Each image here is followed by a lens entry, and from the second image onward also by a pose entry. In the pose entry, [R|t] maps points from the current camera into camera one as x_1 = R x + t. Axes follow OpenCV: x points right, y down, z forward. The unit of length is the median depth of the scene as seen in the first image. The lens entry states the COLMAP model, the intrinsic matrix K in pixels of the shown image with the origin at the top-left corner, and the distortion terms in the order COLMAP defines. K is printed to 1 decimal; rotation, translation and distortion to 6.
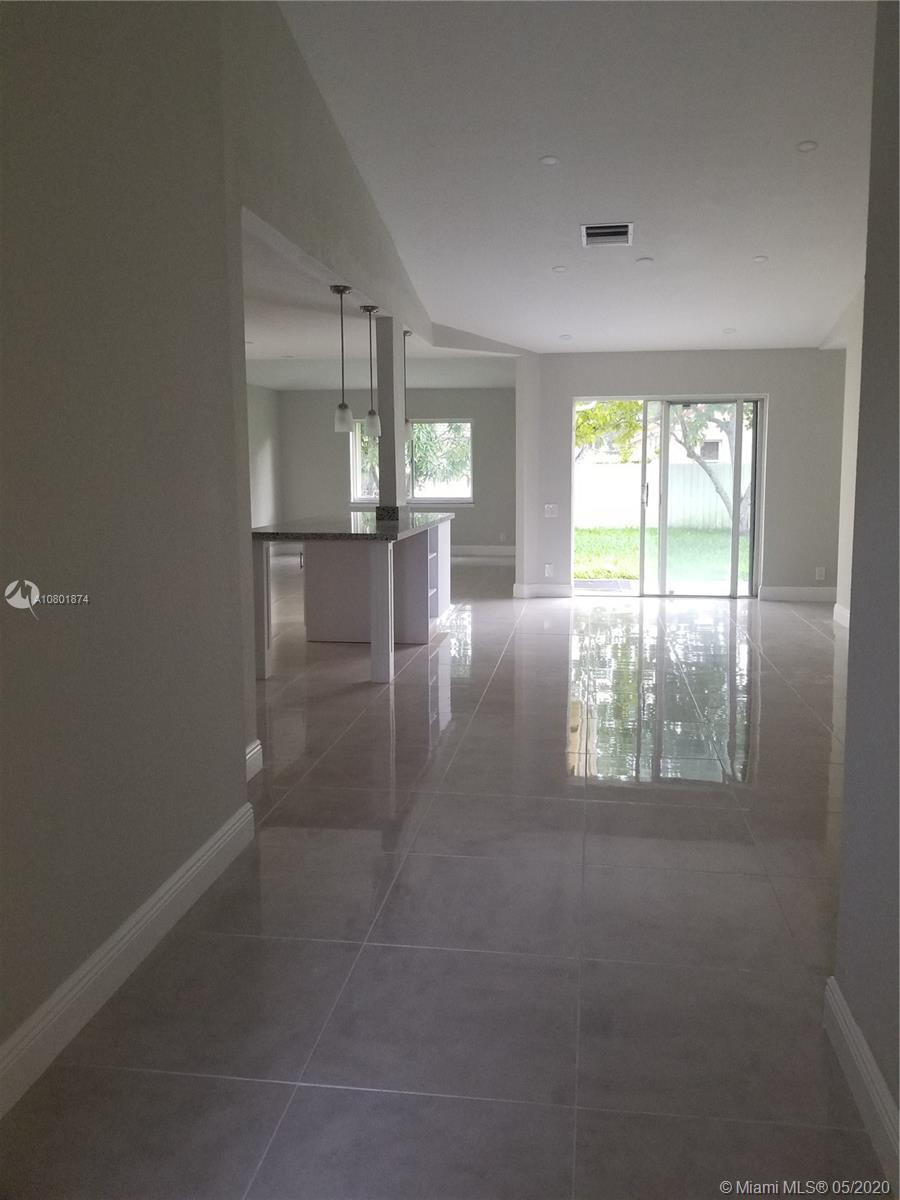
lens RADIAL K [[927.6, 0, 450.0], [0, 927.6, 600.0], [0, 0, 1]] dist [0.058096, -0.136235]
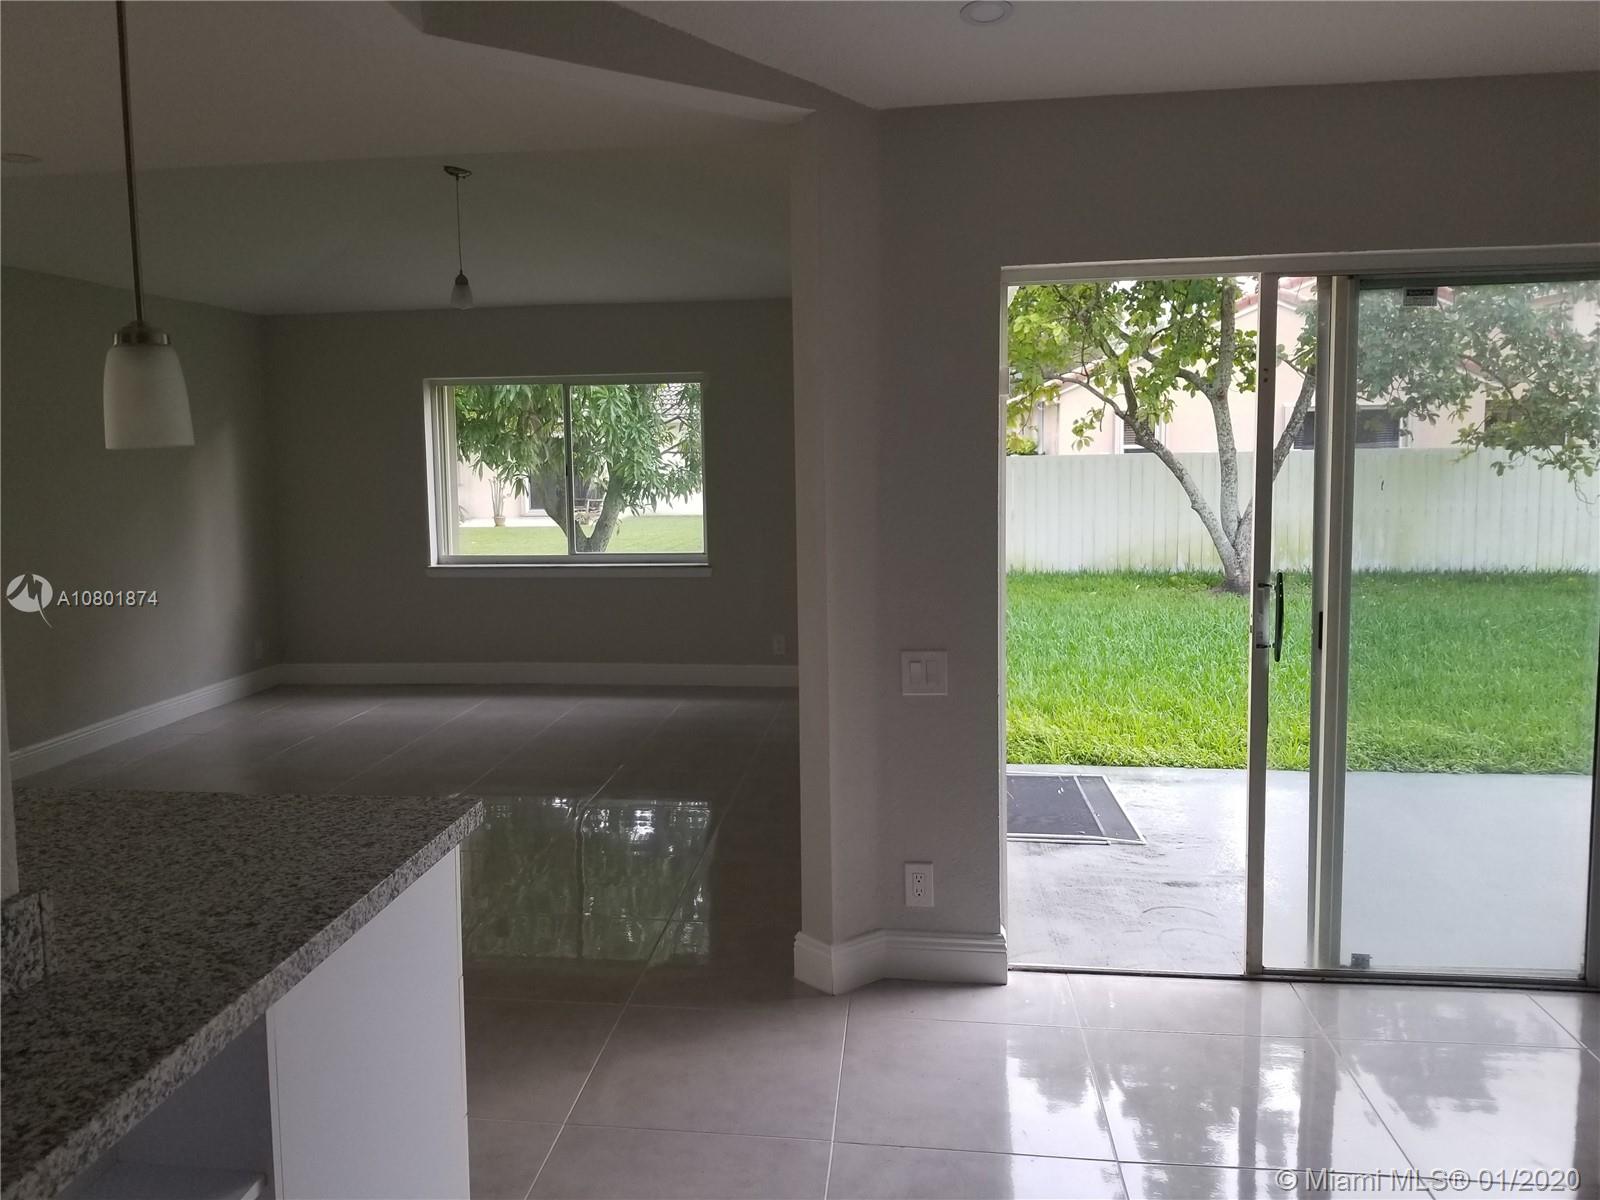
lens RADIAL K [[1222.2, 0, 737.3], [0, 1222.2, 598.4], [0, 0, 1]] dist [0.007223, -0.063041]
pose [[0.999775, -0.020737, 0.004522, 0.051352], [0.020835, 0.999524, -0.022742, -0.110779], [-0.004048, 0.022831, 0.999731, 0.625242]]
